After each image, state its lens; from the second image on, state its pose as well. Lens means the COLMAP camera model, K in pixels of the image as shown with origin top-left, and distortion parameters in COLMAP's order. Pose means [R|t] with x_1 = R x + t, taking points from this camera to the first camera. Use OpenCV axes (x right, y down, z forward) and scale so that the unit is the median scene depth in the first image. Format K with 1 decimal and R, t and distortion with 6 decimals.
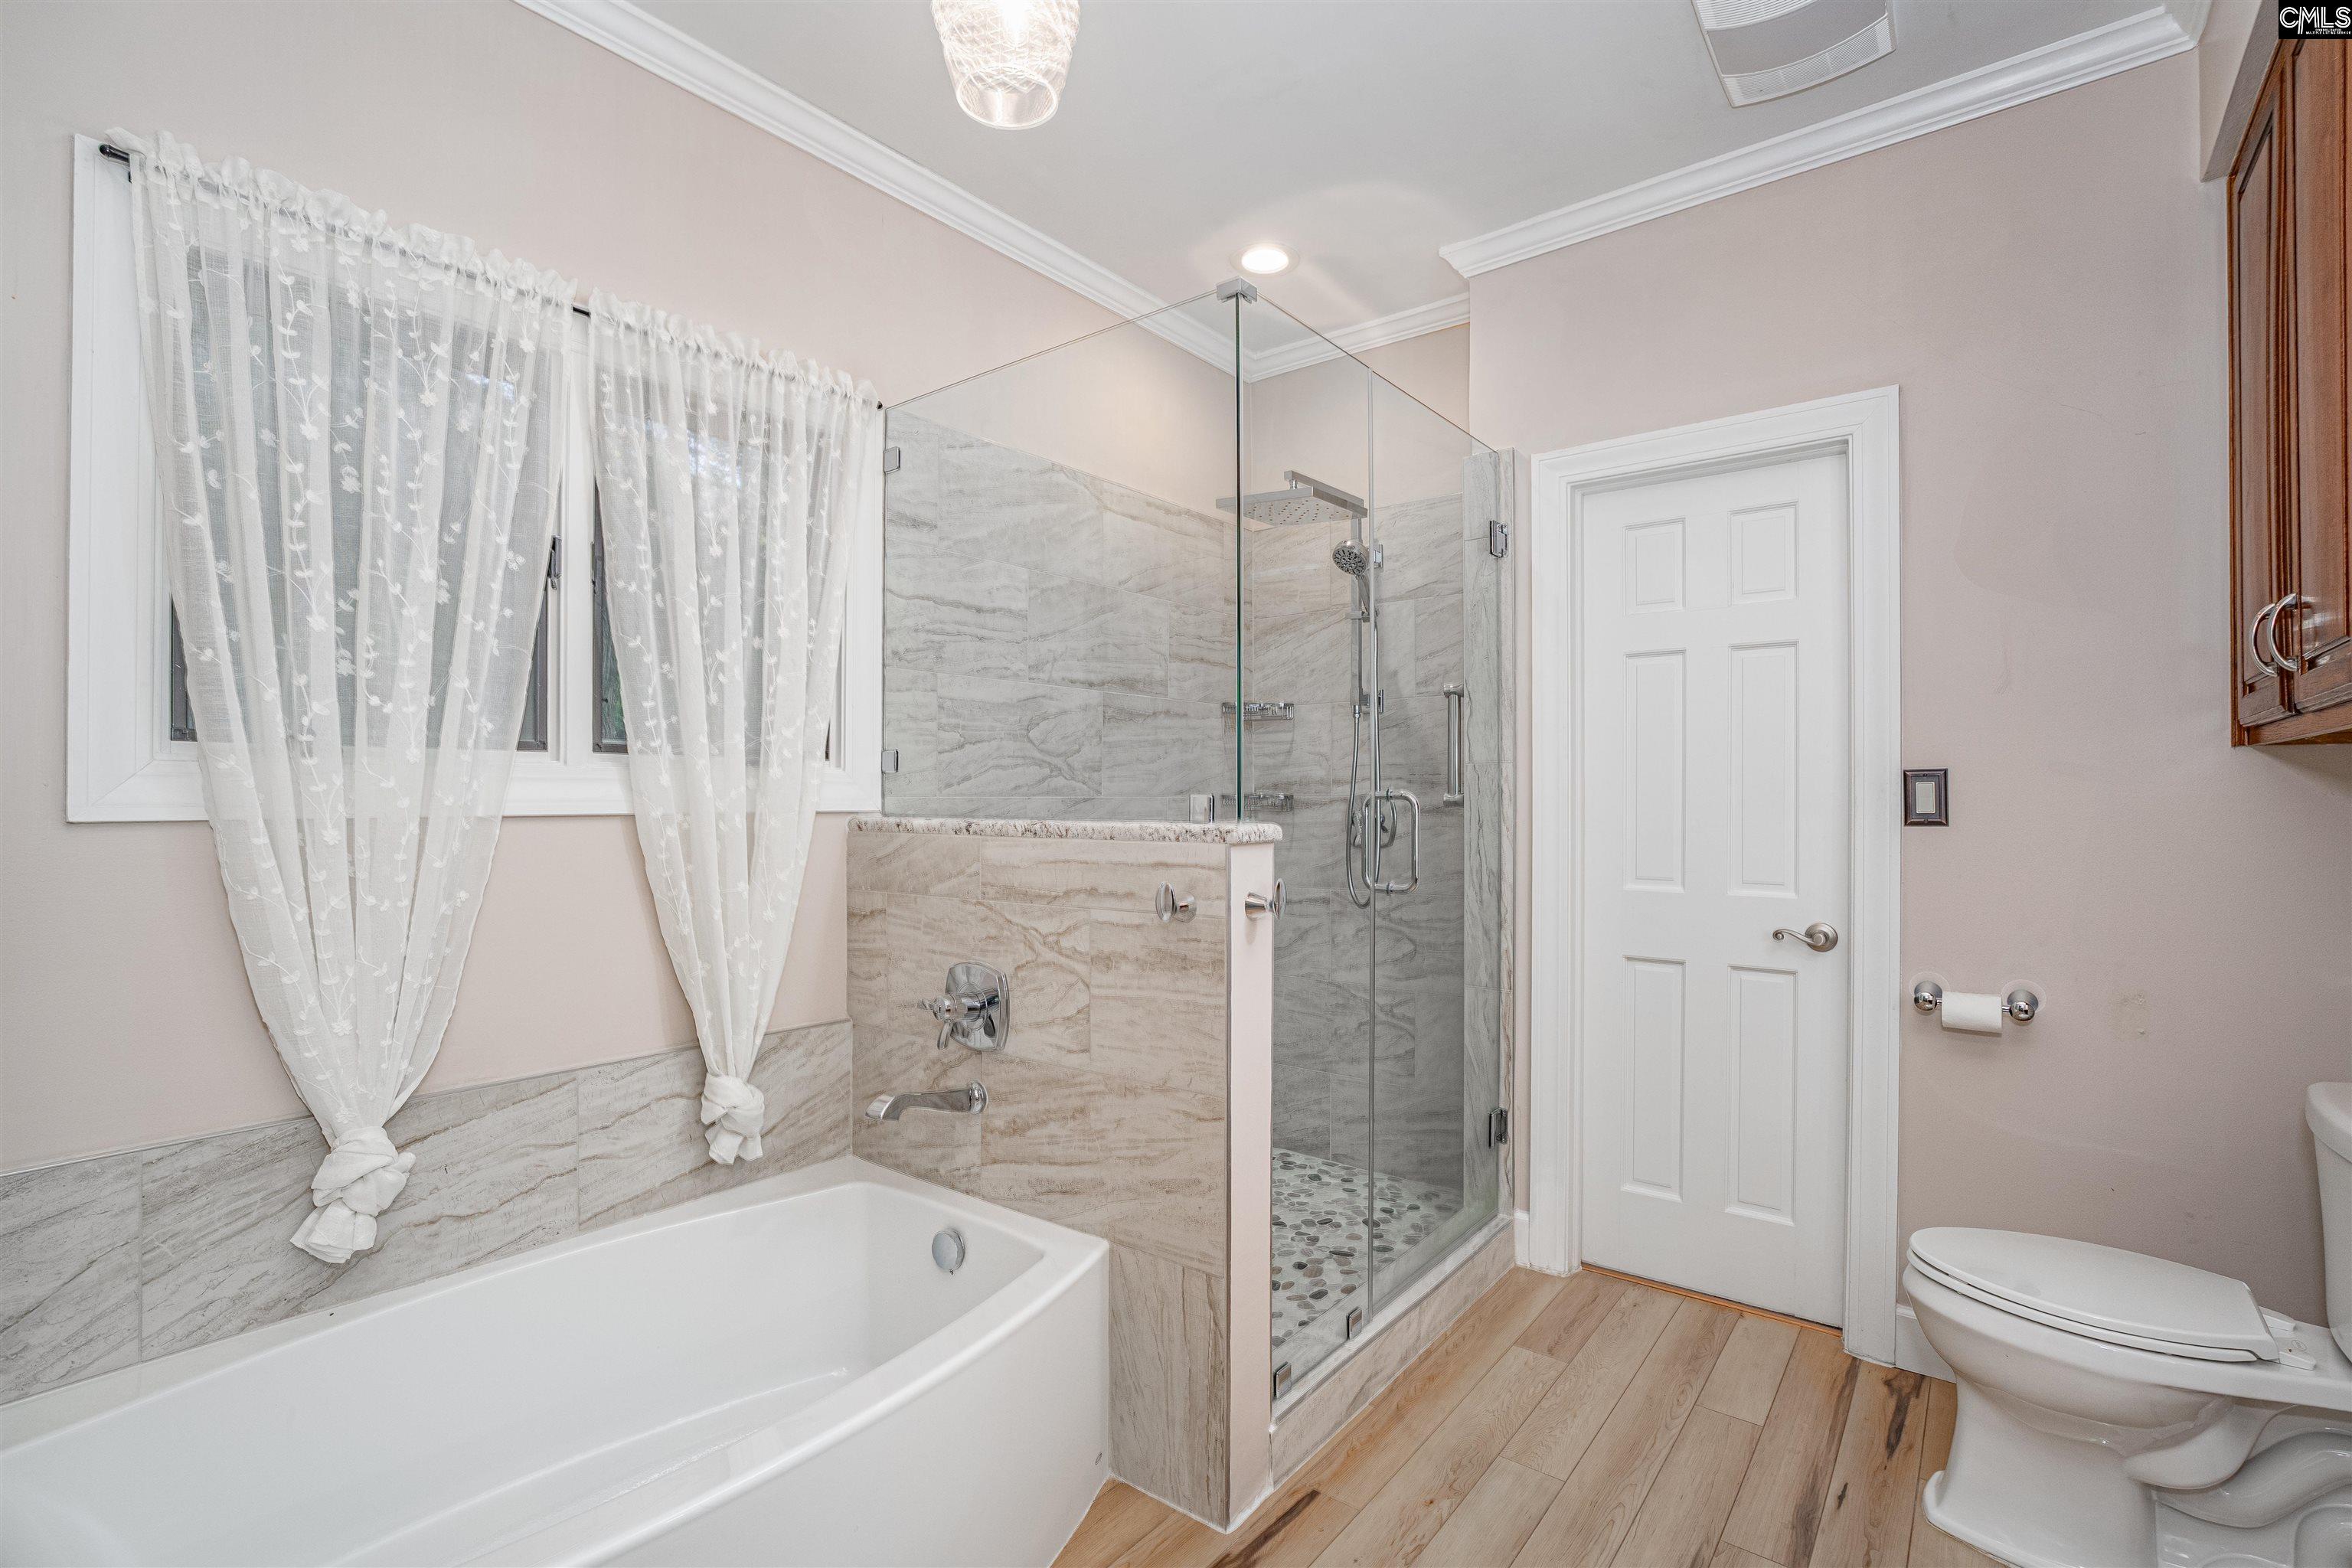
lens RADIAL K [[1063.0, 0, 1171.7], [0, 1063.0, 791.7], [0, 0, 1]] dist [-0.012041, 0.000221]
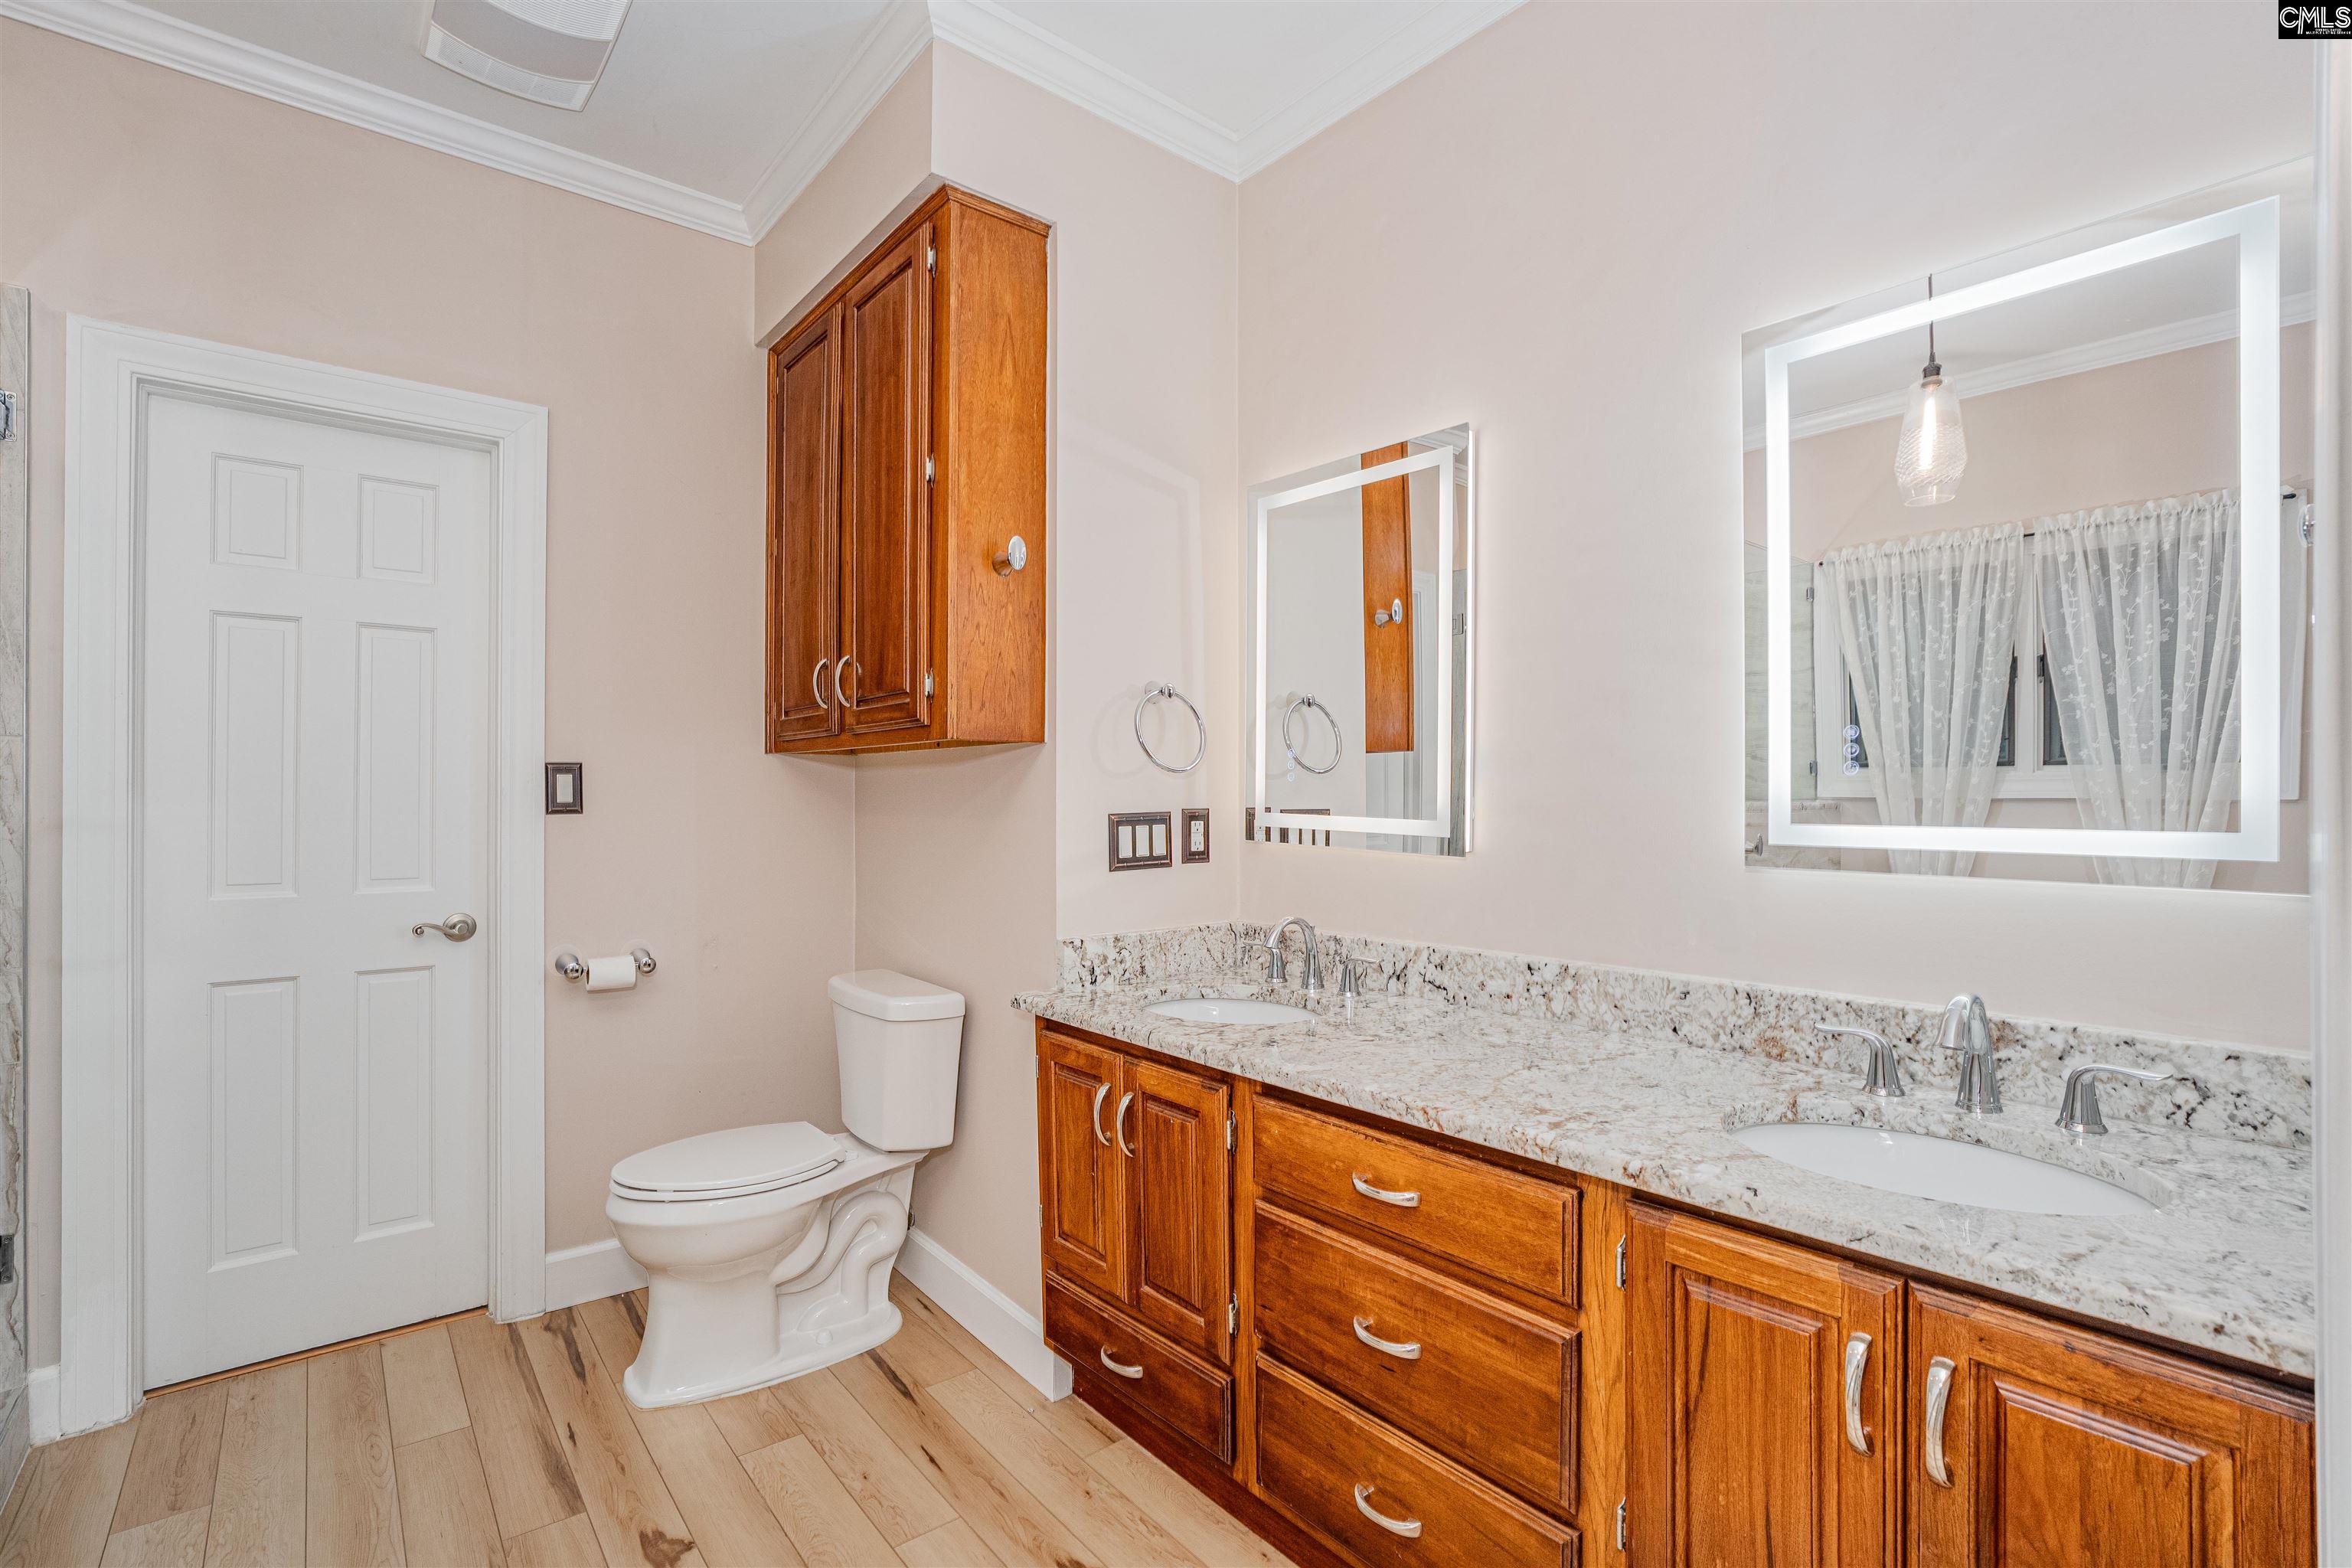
lens RADIAL K [[1052.0, 0, 1171.3], [0, 1052.0, 788.3], [0, 0, 1]] dist [-0.022558, 0.000666]
pose [[0.220253, 0.003498, 0.975437, -0.223991], [-0.006792, 0.999975, -0.002053, 0.003728], [-0.975419, -0.006173, 0.220271, 0.144152]]
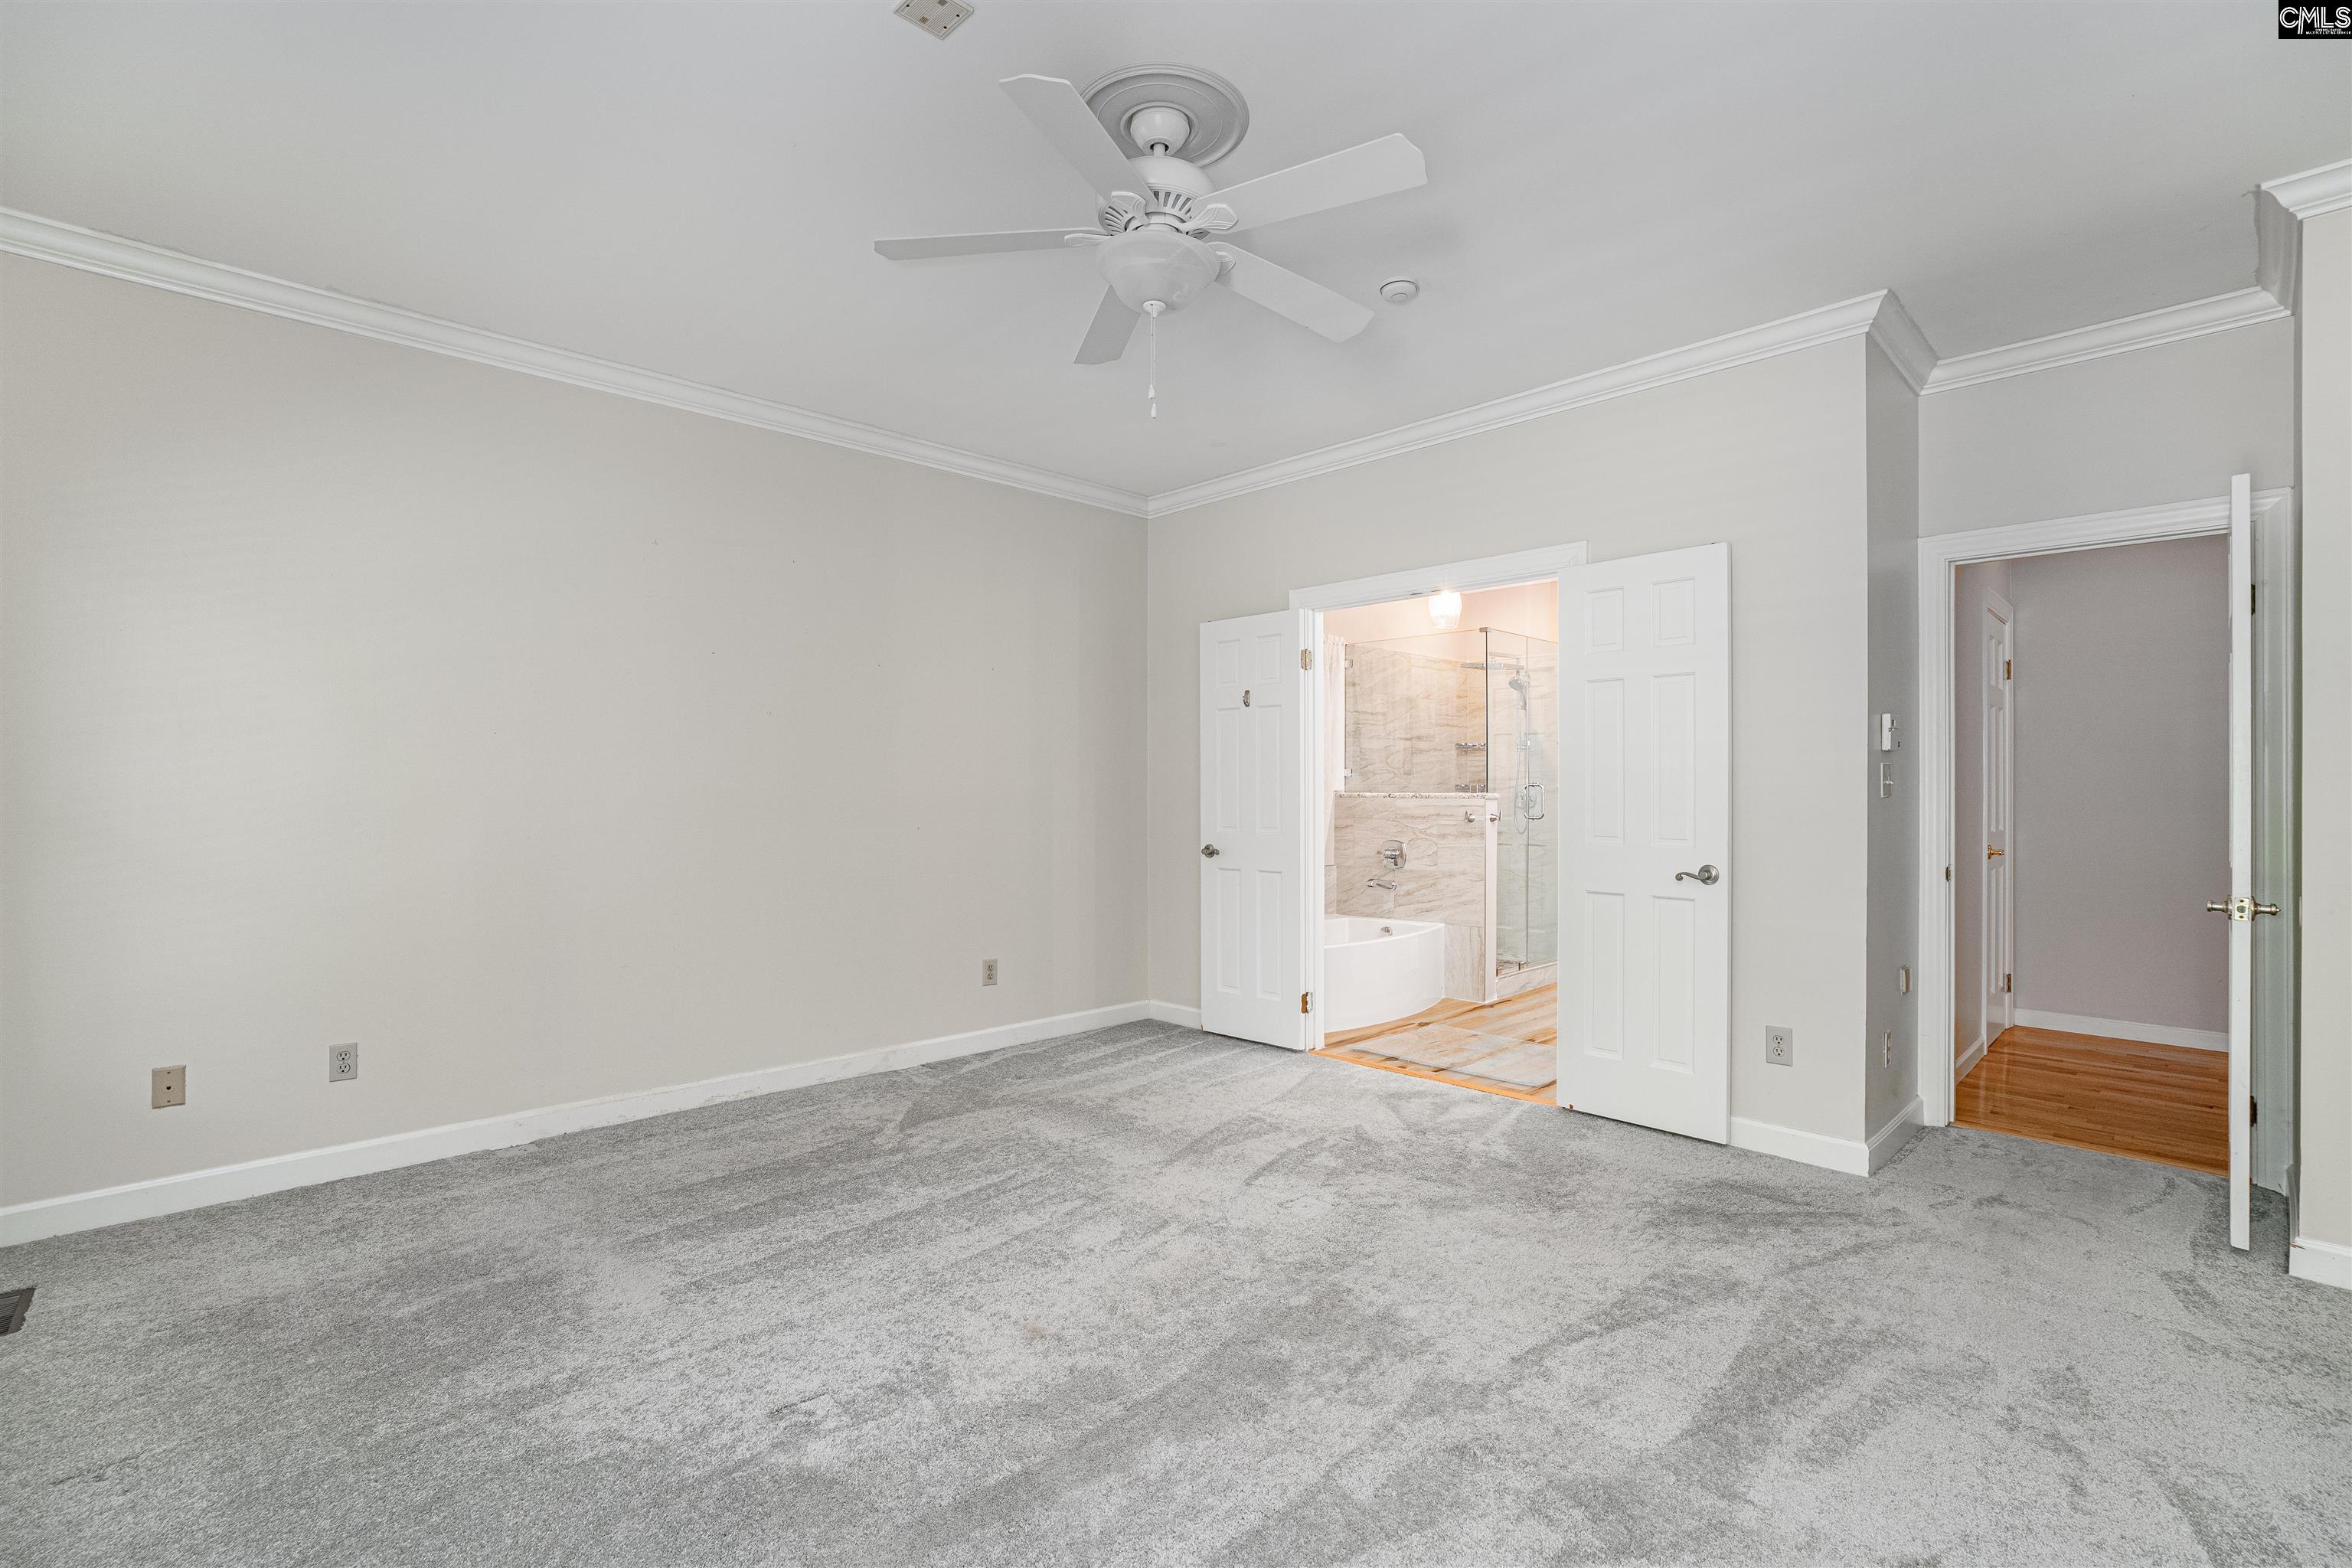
lens RADIAL K [[1092.9, 0, 1164.4], [0, 1092.9, 791.2], [0, 0, 1]] dist [-0.001194, 0.000356]
pose [[0.992354, -0.002433, -0.123402, -0.437555], [0.003637, 0.999948, 0.009534, -0.011497], [0.123372, -0.009910, 0.992311, -2.133102]]
